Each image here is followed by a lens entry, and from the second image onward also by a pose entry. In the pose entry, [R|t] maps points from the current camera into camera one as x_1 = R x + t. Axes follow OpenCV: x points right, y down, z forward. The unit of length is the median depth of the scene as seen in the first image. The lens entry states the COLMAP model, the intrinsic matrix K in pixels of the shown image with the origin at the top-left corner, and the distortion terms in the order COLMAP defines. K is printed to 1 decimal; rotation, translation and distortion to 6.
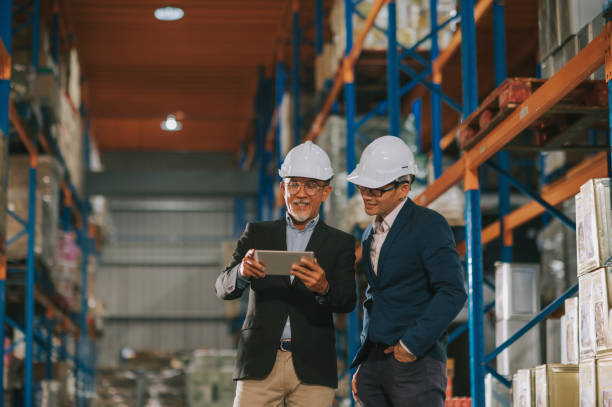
lens RADIAL K [[1513.5, 0, 306.0], [0, 1513.5, 203.5], [0, 0, 1]] dist [-0.084882, -0.137920]
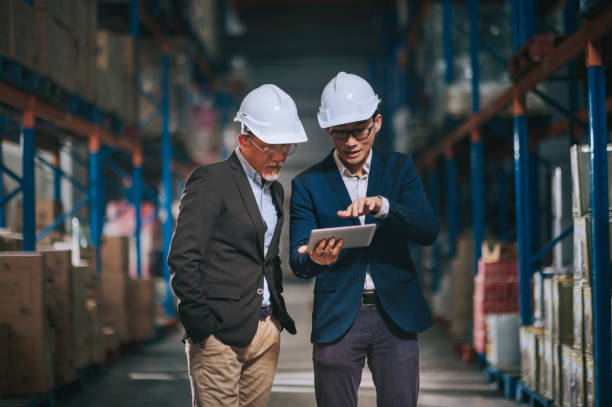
lens RADIAL K [[1525.3, 0, 291.0], [0, 1525.3, 204.6], [0, 0, 1]] dist [0.000752, -1.245191]
pose [[0.992894, -0.013630, -0.118216, 0.038321], [0.028214, 0.992056, 0.122589, -0.046730], [0.115606, -0.125053, 0.985392, -0.095539]]
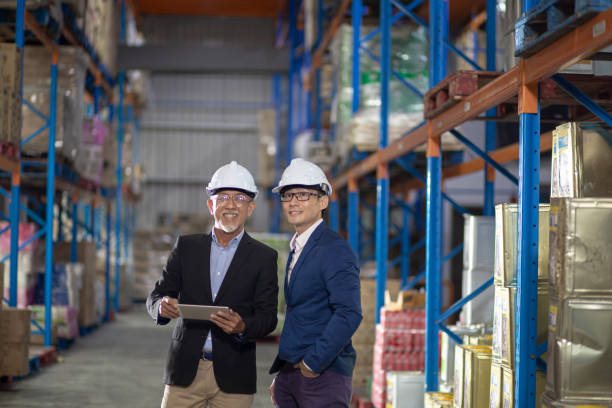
lens RADIAL K [[1525.3, 0, 291.0], [0, 1525.3, 205.1], [0, 0, 1]] dist [0.000752, -1.245191]
pose [[0.998224, 0.027289, -0.052964, 0.035810], [-0.020987, 0.993015, 0.116105, -0.050473], [0.055762, -0.114787, 0.991824, -0.029417]]
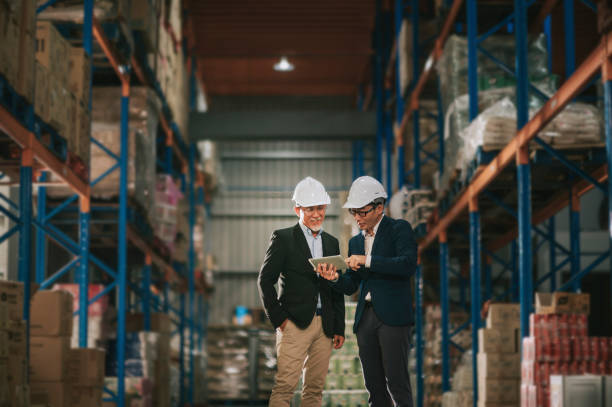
lens RADIAL K [[1551.0, 0, 306.0], [0, 1551.0, 203.5], [0, 0, 1]] dist [-0.081847, -0.430633]
pose [[0.996520, -0.003434, -0.083282, 0.006194], [0.005157, 0.999777, 0.020485, 0.021335], [0.083193, -0.020844, 0.996315, 0.068762]]
